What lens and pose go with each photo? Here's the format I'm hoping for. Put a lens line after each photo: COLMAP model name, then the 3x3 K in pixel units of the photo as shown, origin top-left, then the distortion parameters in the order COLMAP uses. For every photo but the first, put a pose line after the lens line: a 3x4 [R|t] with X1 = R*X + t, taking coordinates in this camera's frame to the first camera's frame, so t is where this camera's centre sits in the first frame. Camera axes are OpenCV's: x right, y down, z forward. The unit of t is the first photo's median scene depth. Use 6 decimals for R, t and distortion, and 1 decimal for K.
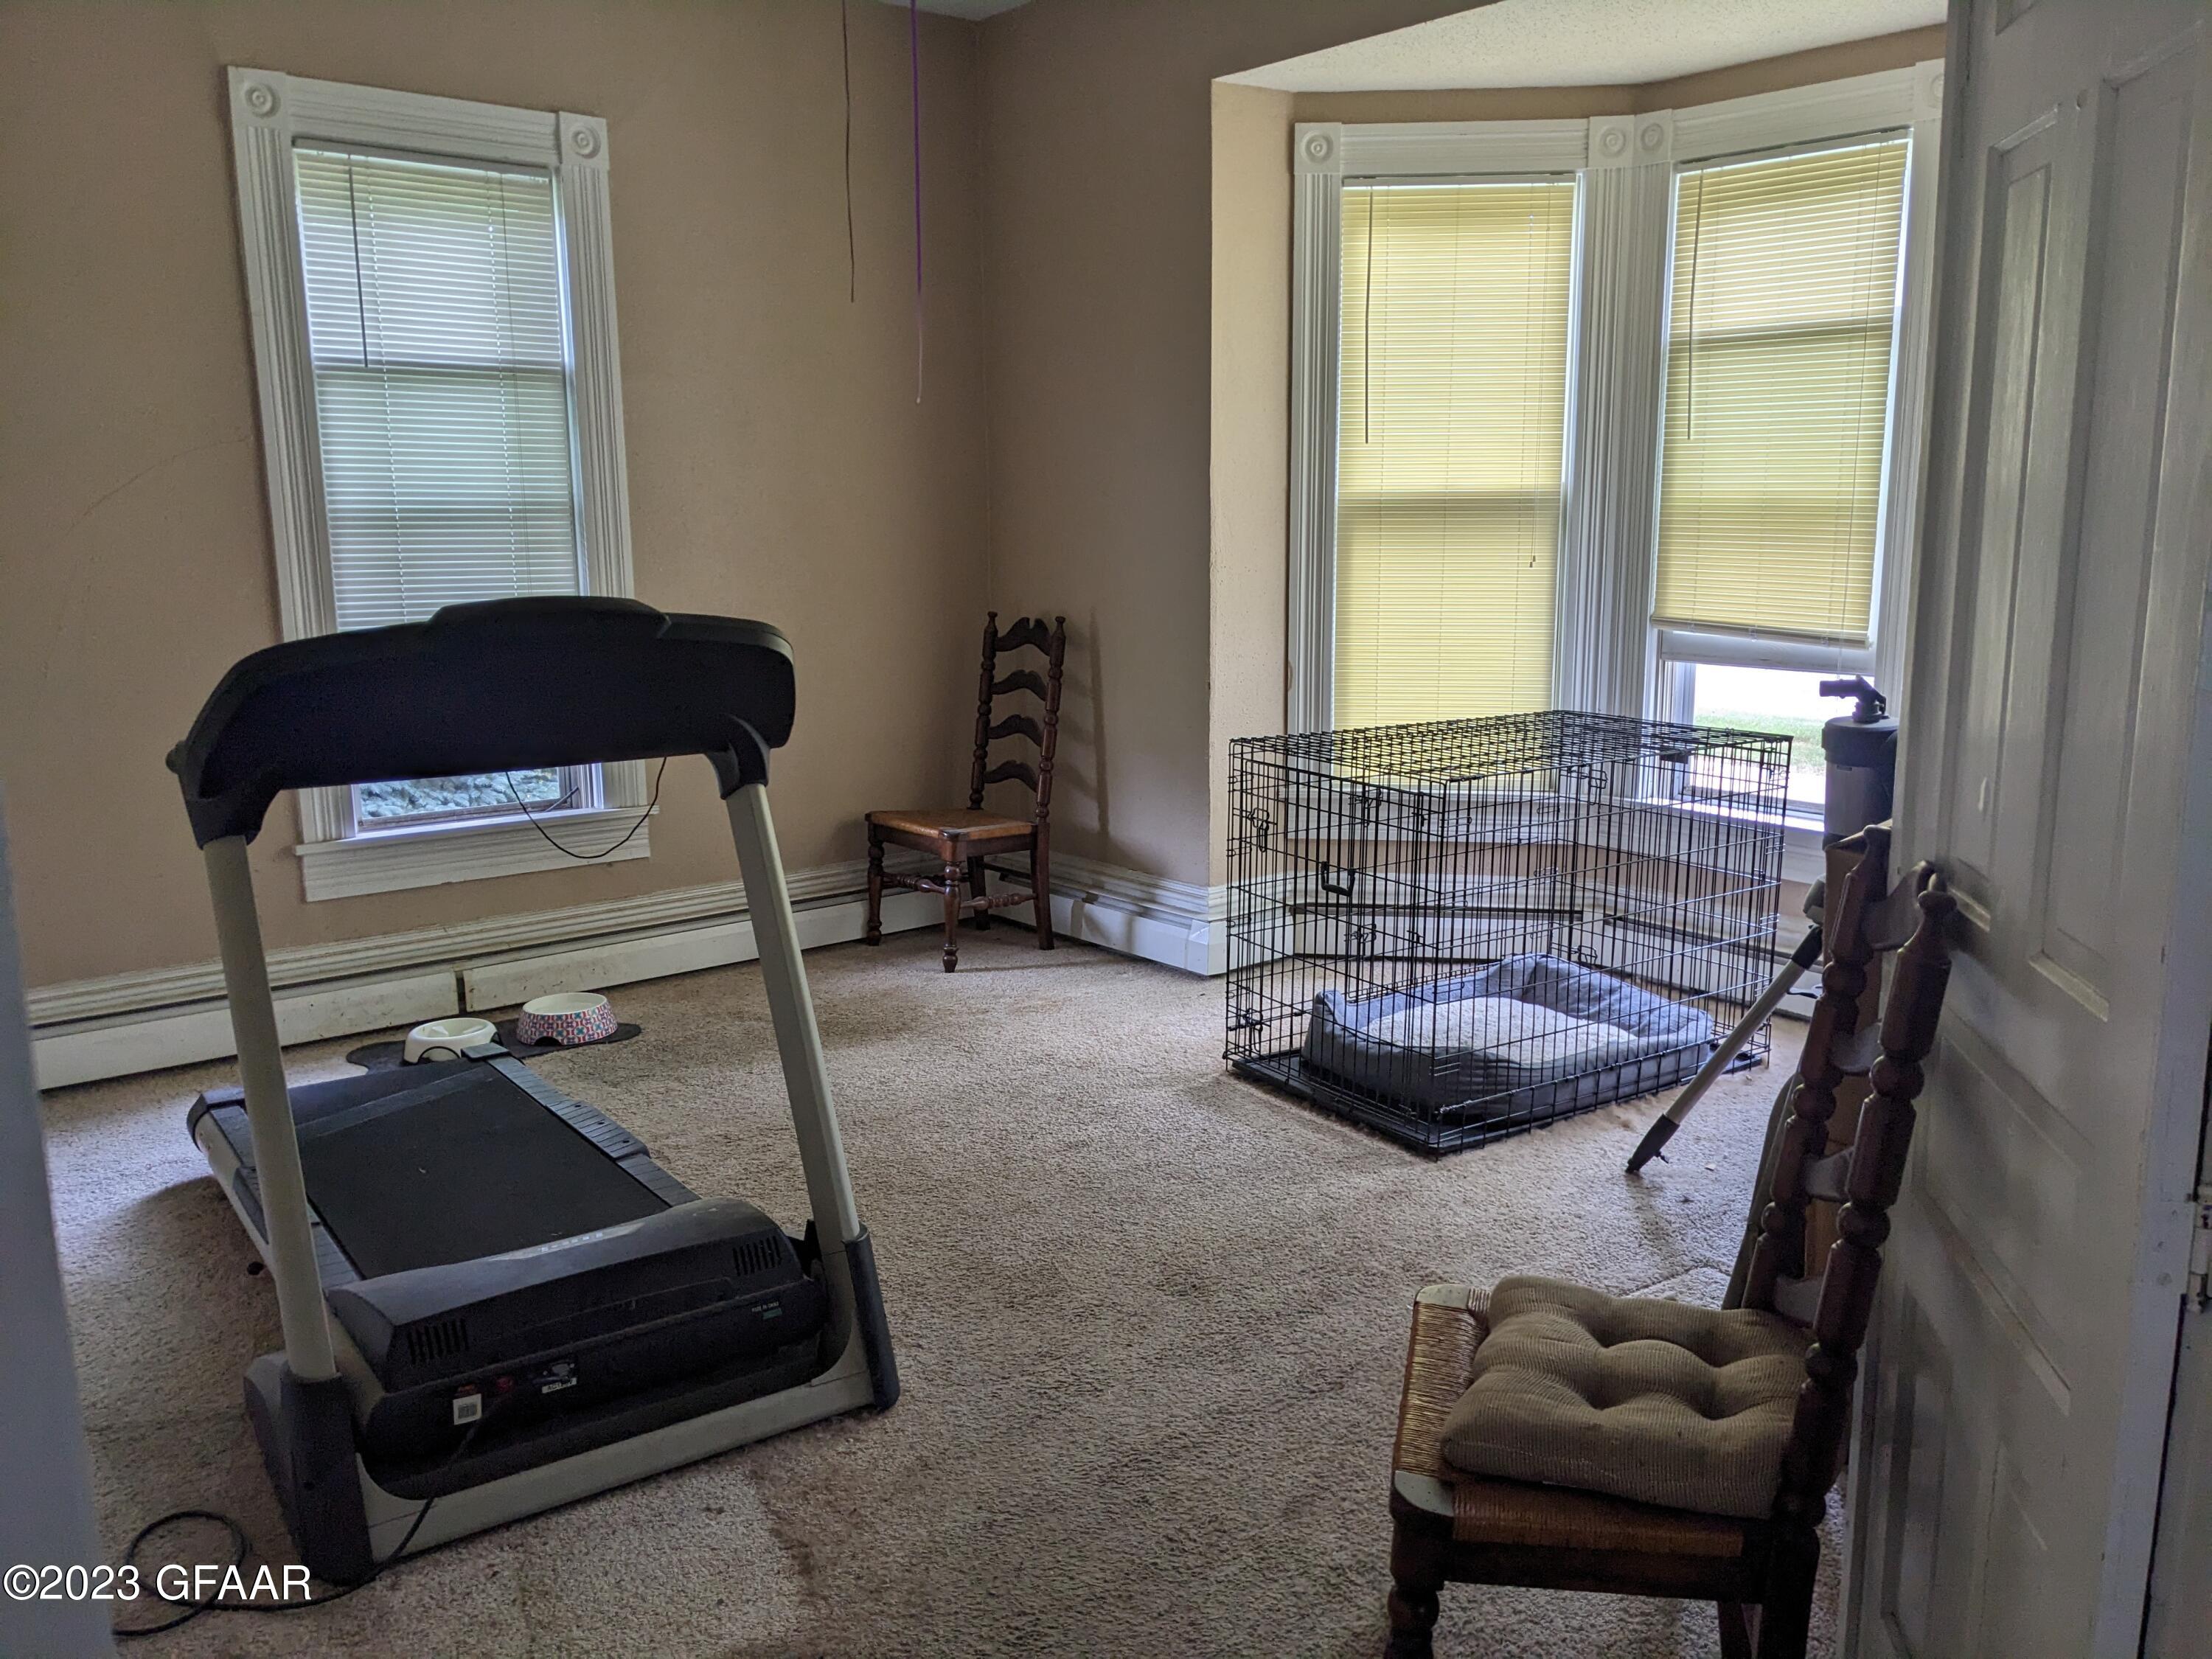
lens RADIAL K [[1752.3, 0, 1119.9], [0, 1752.3, 834.9], [0, 0, 1]] dist [0.003552, -0.008360]
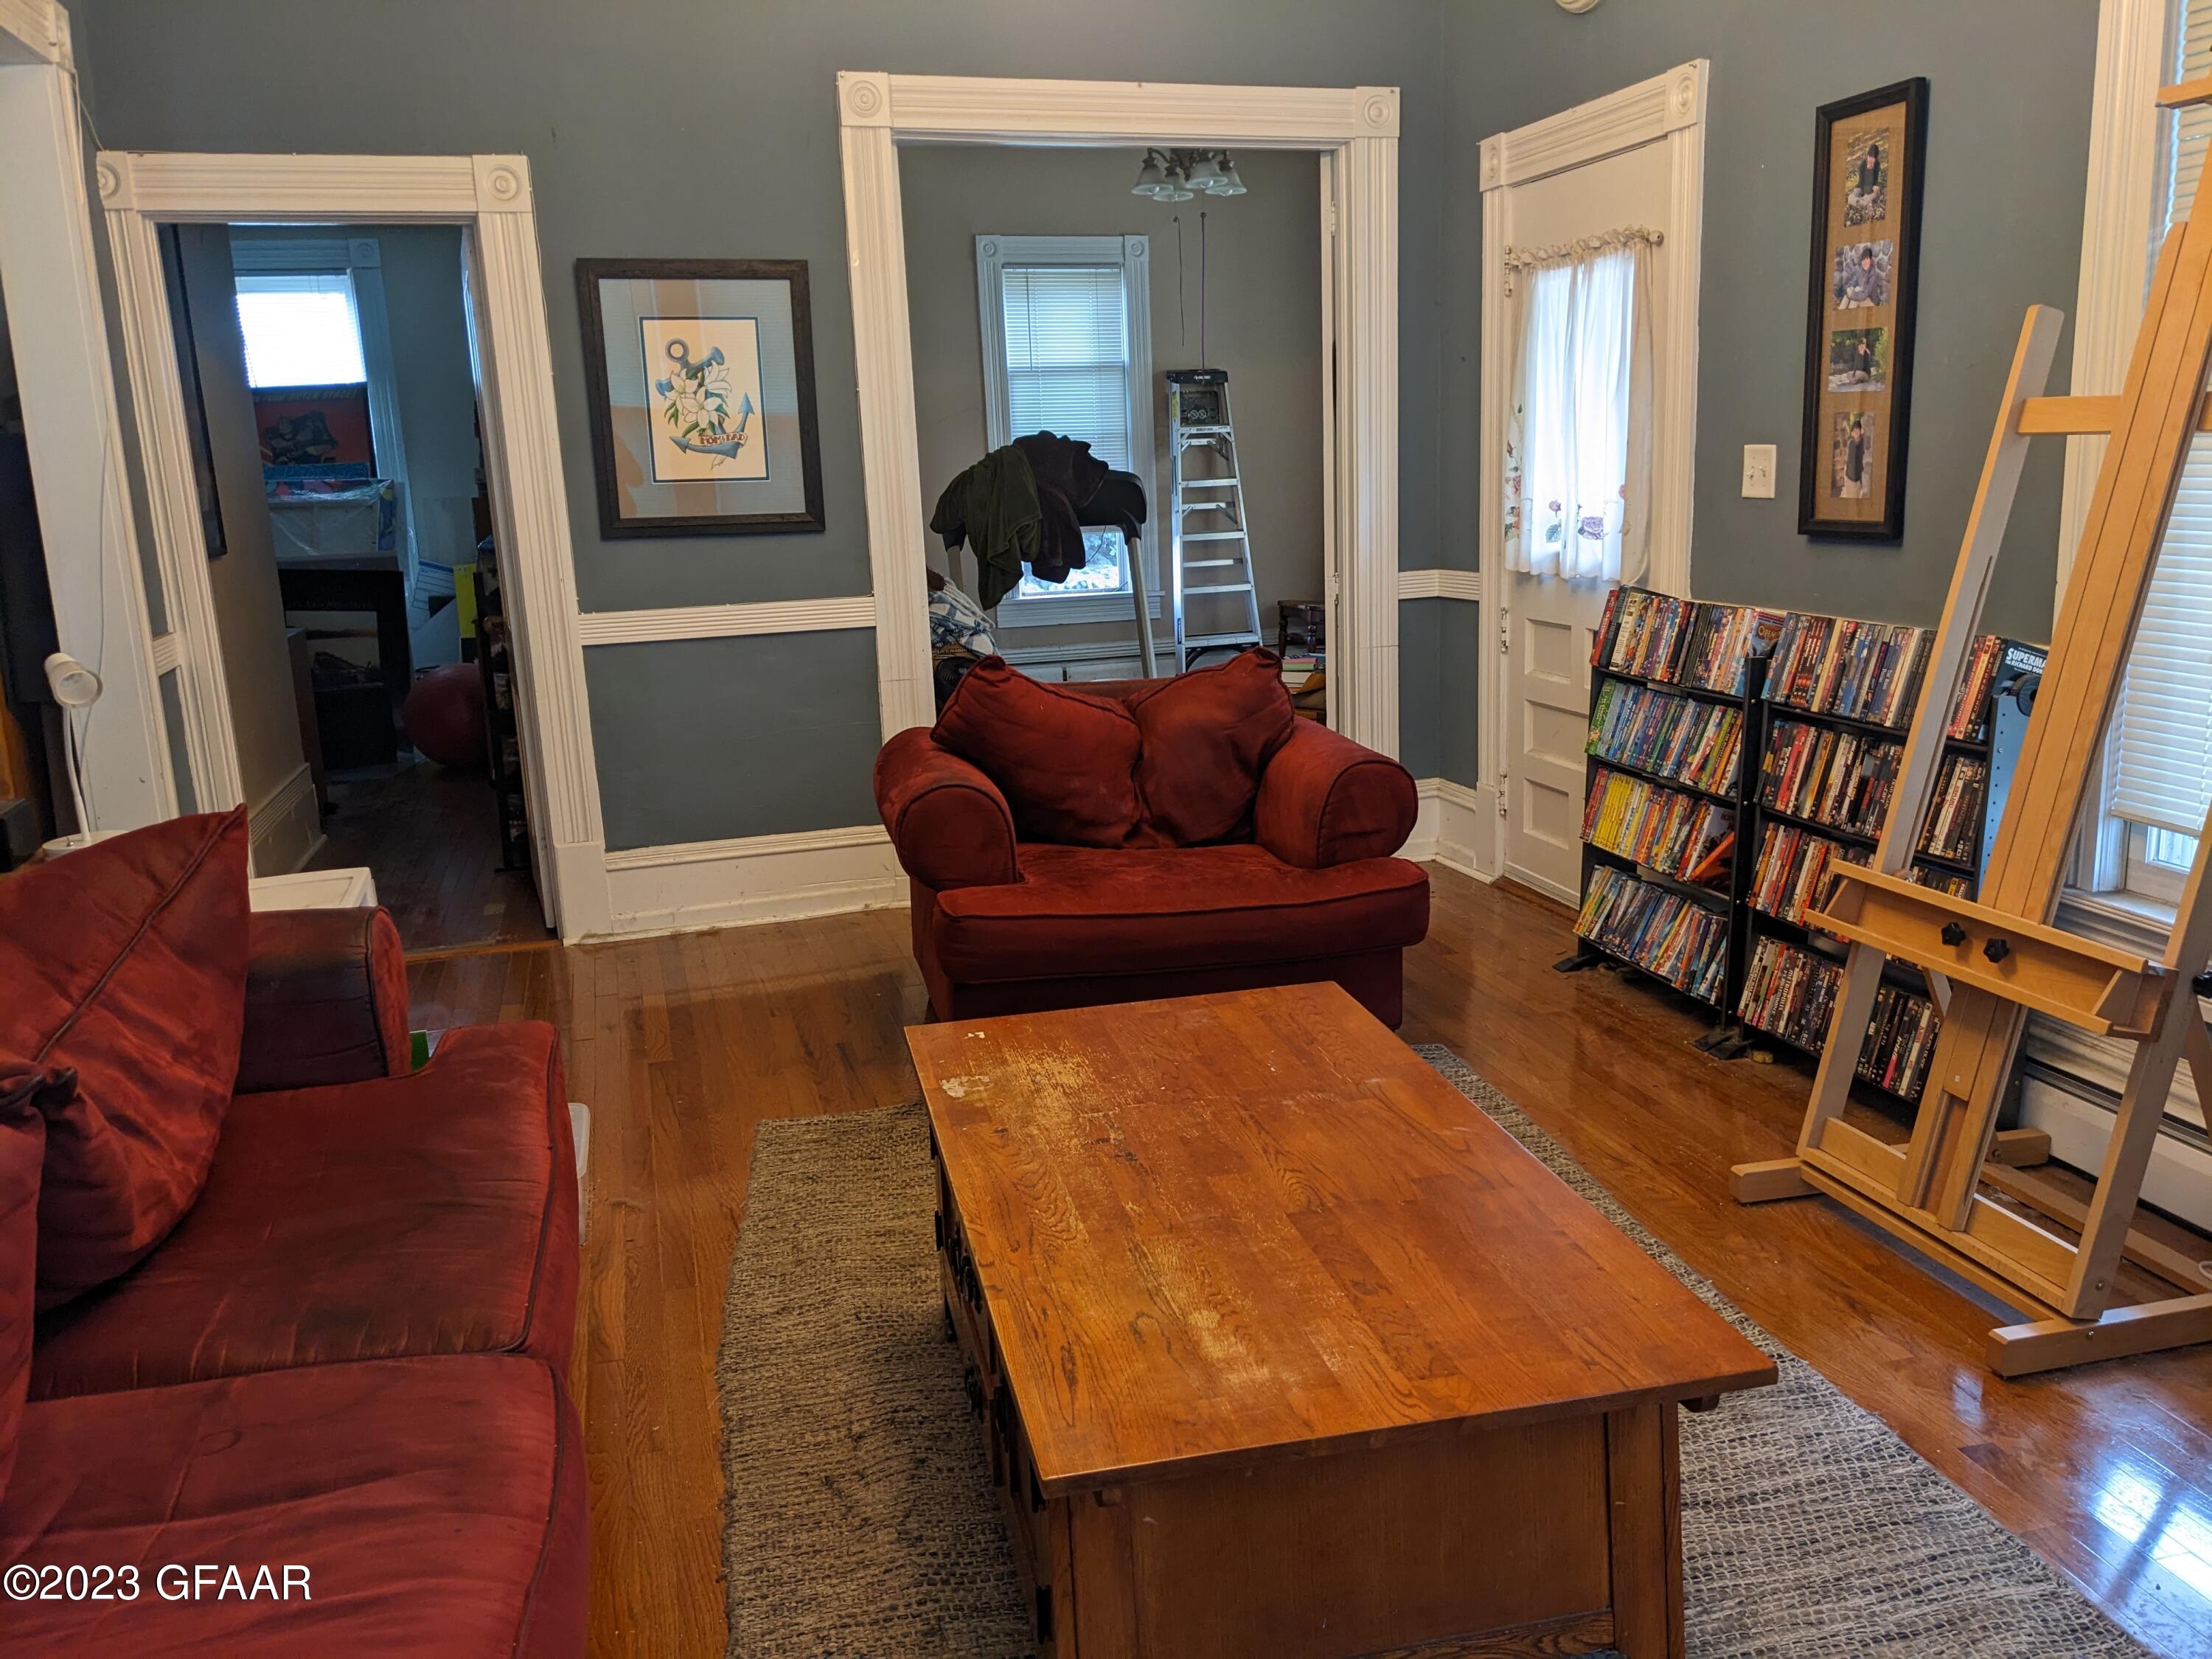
lens RADIAL K [[1752.3, 0, 1101.9], [0, 1752.3, 829.5], [0, 0, 1]] dist [0.003552, -0.008360]
pose [[0.916209, 0.053977, -0.397048, 0.484399], [-0.038013, 0.998125, 0.047973, 0.167696], [0.398893, -0.028860, 0.916543, -0.857874]]
